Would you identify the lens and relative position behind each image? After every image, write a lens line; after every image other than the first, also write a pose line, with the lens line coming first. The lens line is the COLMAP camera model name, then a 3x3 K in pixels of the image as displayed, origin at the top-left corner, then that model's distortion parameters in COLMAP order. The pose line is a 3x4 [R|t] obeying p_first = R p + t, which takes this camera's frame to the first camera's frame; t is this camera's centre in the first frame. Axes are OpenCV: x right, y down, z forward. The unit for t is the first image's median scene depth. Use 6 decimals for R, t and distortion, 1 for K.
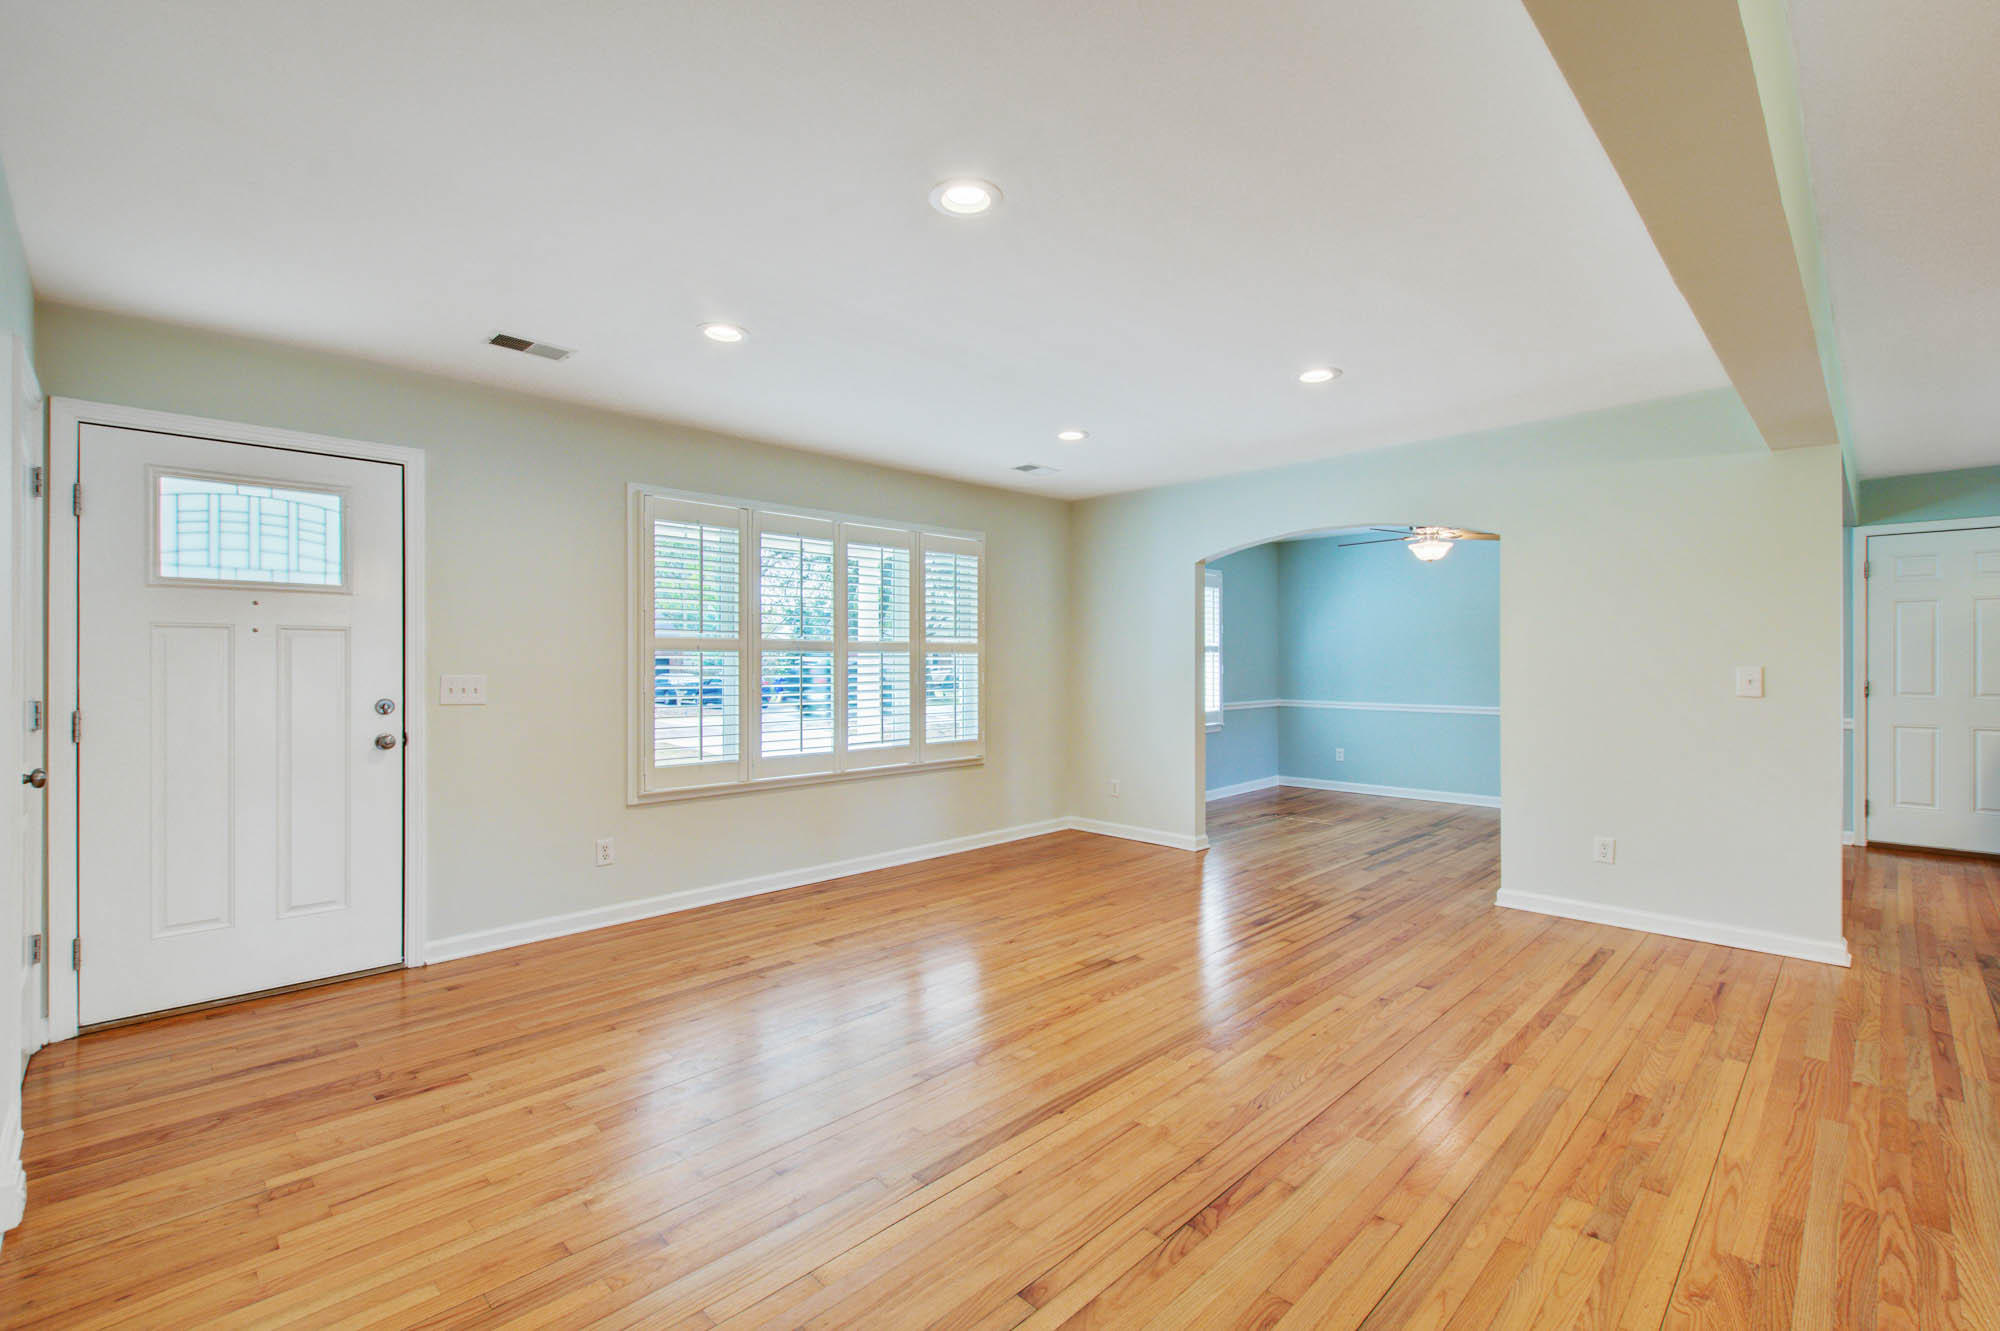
lens RADIAL K [[860.2, 0, 967.7], [0, 860.2, 660.4], [0, 0, 1]] dist [0.005107, -0.002077]
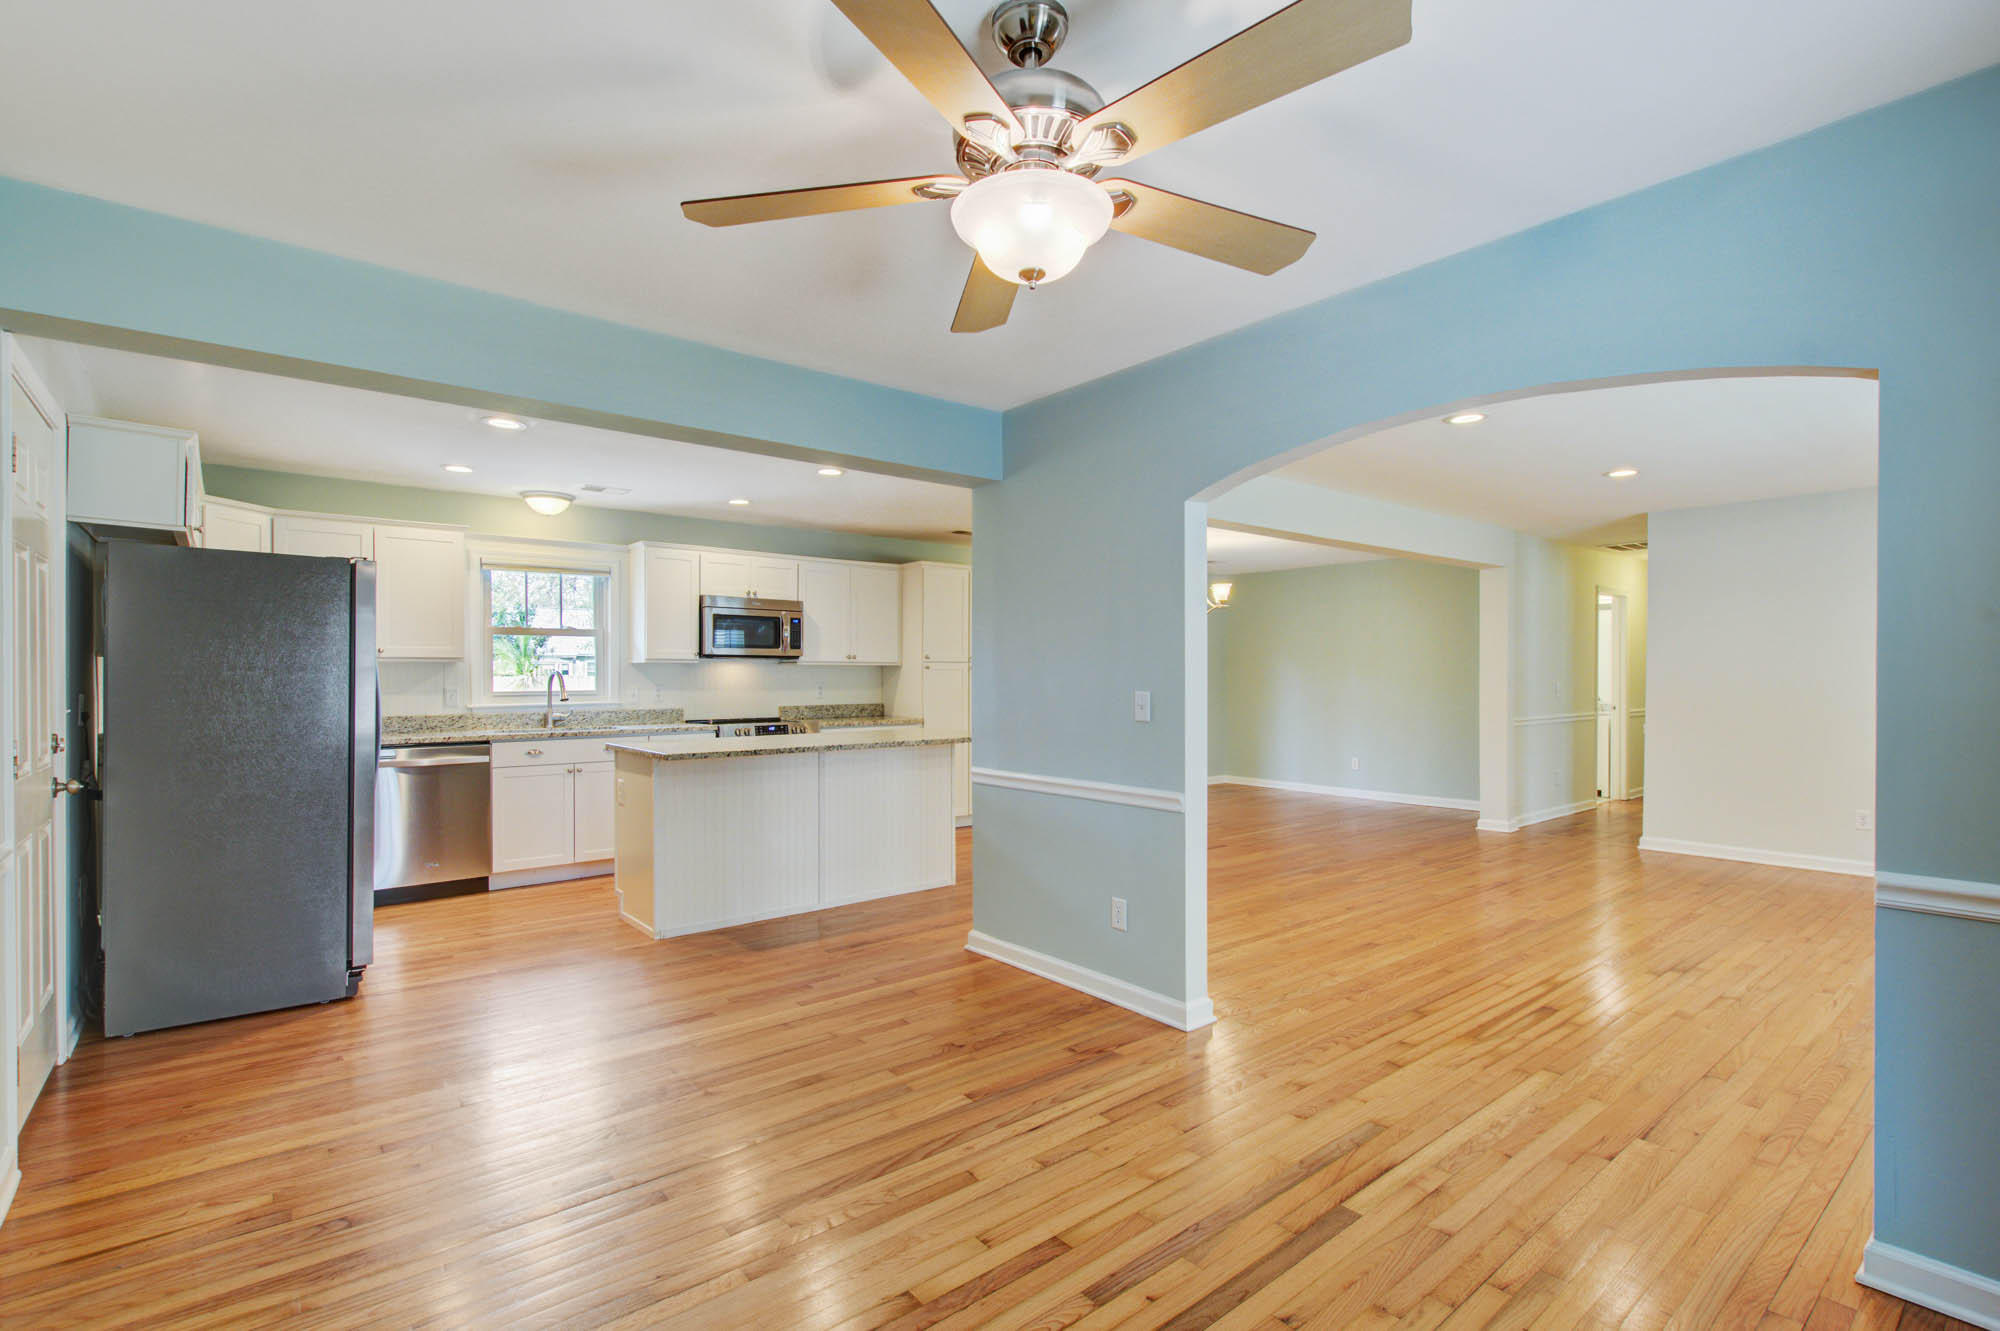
lens RADIAL K [[917.5, 0, 988.3], [0, 917.5, 683.9], [0, 0, 1]] dist [0.001490, -0.004526]
pose [[-0.996586, 0.002764, 0.082516, 0.872288], [0.003218, 0.999980, 0.005362, -0.003516], [-0.082500, 0.005610, -0.996575, 2.100124]]
